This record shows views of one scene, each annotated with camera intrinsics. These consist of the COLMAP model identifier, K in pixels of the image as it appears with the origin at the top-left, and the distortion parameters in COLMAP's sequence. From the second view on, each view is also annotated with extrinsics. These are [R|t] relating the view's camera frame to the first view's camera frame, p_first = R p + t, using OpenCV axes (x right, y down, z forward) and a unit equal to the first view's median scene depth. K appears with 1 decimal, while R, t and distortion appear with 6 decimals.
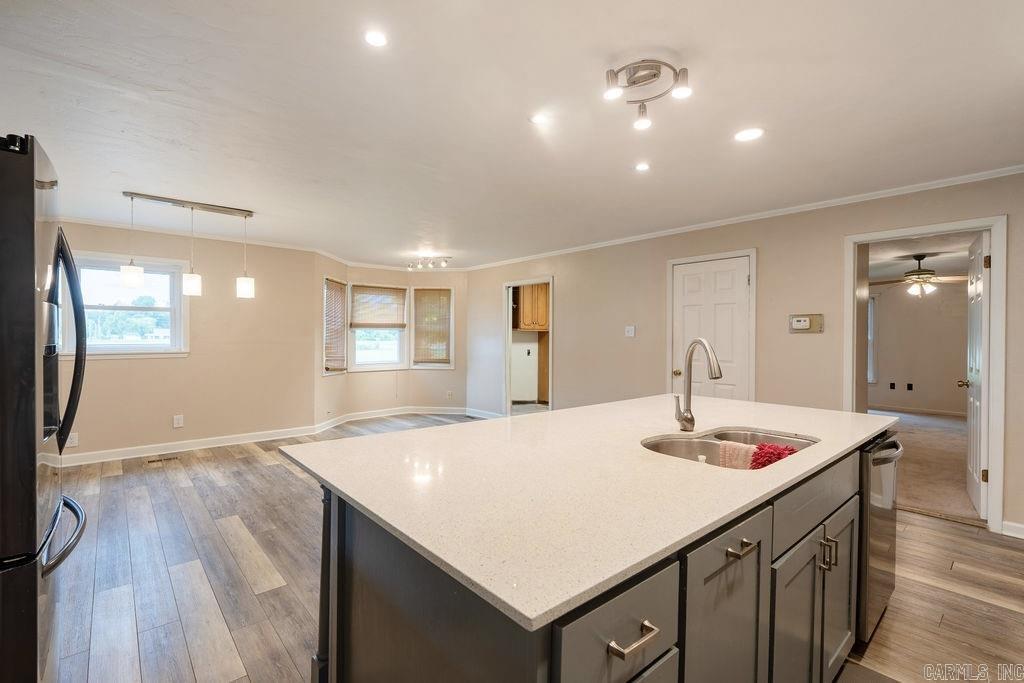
lens RADIAL K [[459.1, 0, 515.7], [0, 459.1, 338.1], [0, 0, 1]] dist [-0.002774, -0.000133]
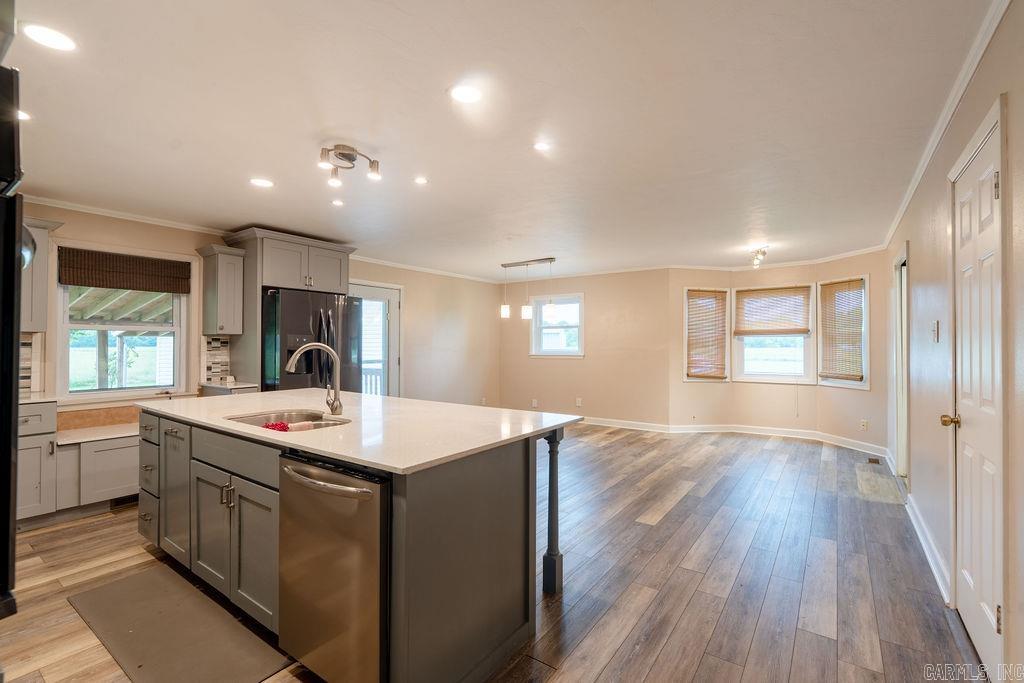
lens RADIAL K [[459.1, 0, 508.4], [0, 459.1, 340.7], [0, 0, 1]] dist [-0.002774, -0.000133]
pose [[0.213738, -0.014110, -0.976789, 0.471596], [-0.002026, 0.999887, -0.014887, 0.003930], [0.976889, 0.005161, 0.213685, 0.327553]]
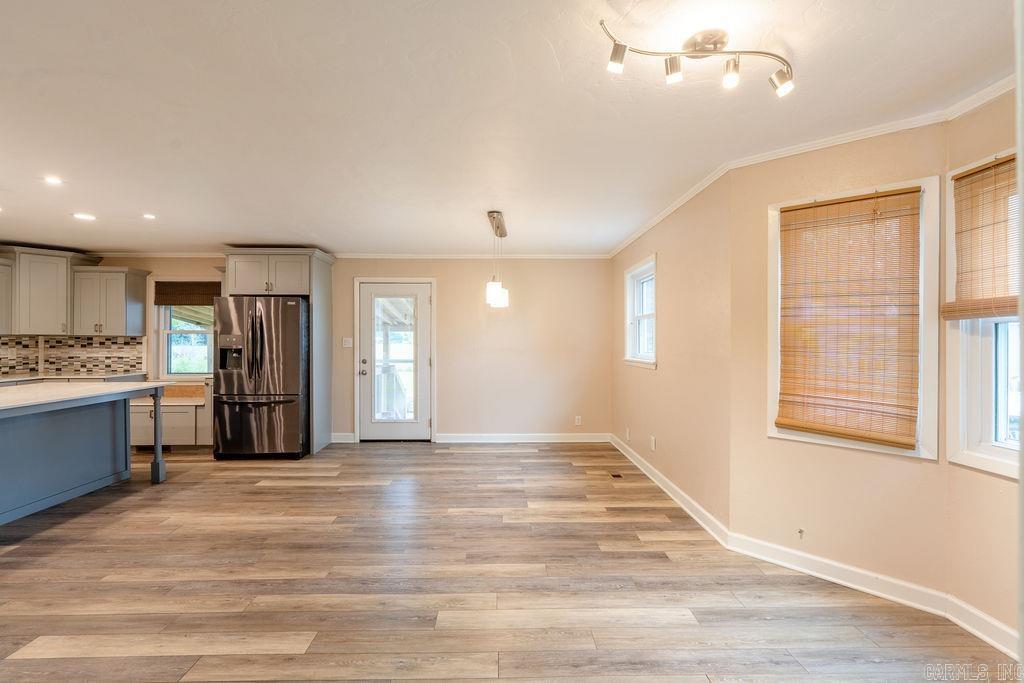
lens RADIAL K [[459.1, 0, 517.0], [0, 459.1, 344.6], [0, 0, 1]] dist [-0.002774, -0.000133]
pose [[-0.650150, -0.003994, -0.759796, 0.059014], [-0.009390, 0.999952, 0.002778, -0.003663], [0.759748, 0.008940, -0.650156, 0.969292]]
